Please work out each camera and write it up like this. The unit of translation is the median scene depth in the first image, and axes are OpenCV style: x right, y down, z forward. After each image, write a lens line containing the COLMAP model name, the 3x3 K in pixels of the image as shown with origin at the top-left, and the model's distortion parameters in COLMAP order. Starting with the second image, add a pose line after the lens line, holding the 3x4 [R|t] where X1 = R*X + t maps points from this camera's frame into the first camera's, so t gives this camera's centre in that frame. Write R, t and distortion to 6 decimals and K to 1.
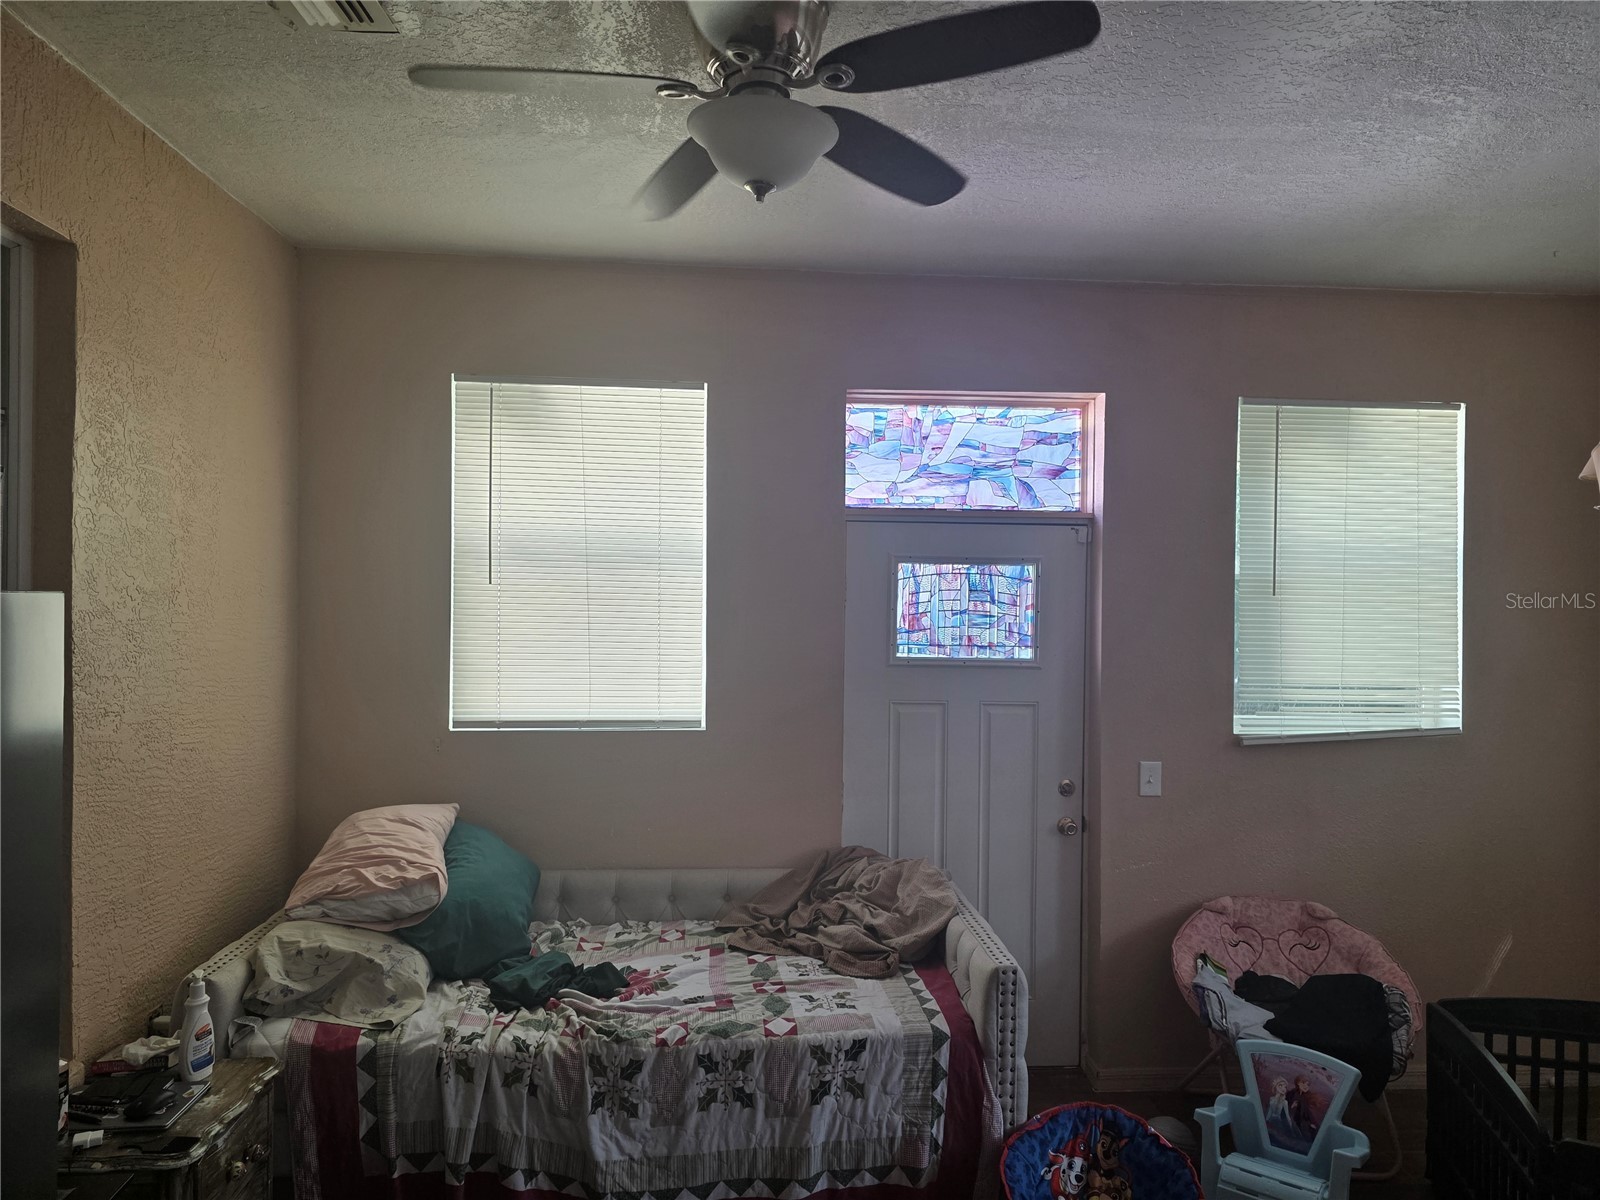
lens RADIAL K [[1079.4, 0, 802.9], [0, 1079.4, 600.7], [0, 0, 1]] dist [0.048674, -0.035464]
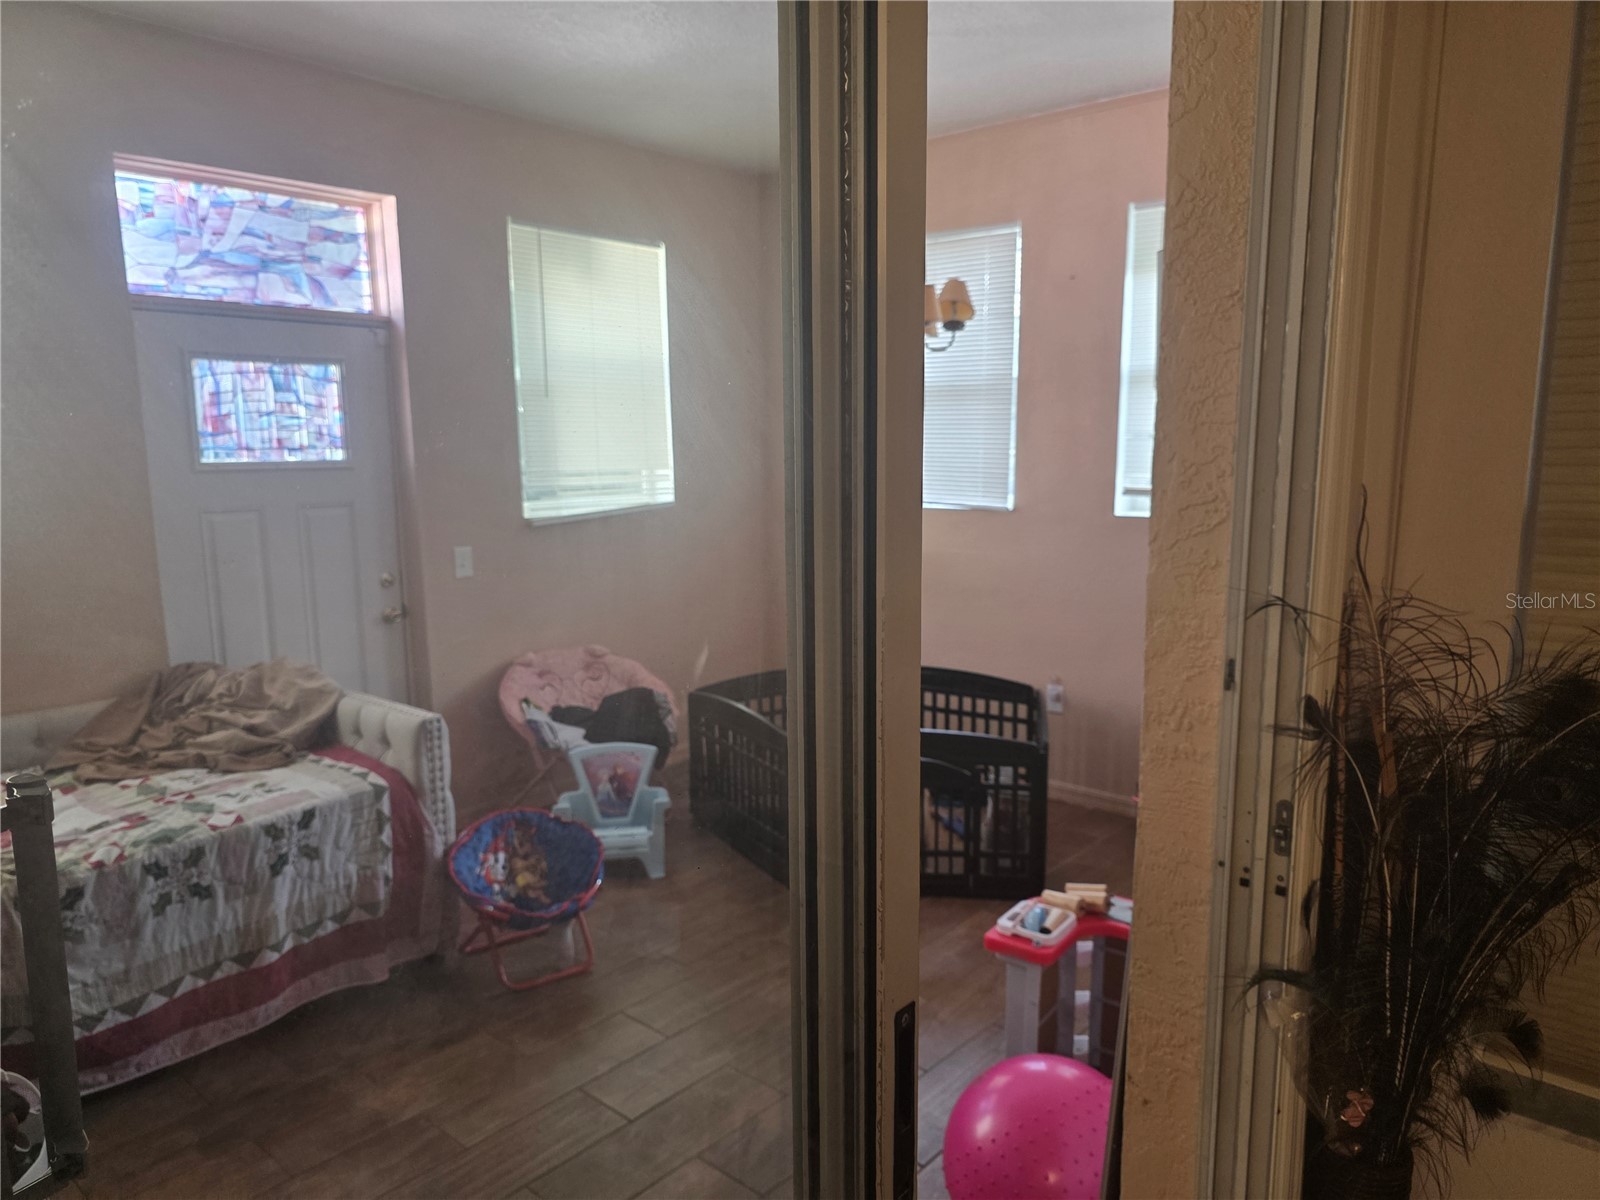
lens RADIAL K [[1079.4, 0, 802.6], [0, 1079.4, 608.5], [0, 0, 1]] dist [0.048674, -0.035464]
pose [[0.714899, -0.132017, 0.686652, -0.230148], [0.015922, 0.984834, 0.172769, 0.023937], [-0.699046, -0.112580, 0.706159, -0.053506]]
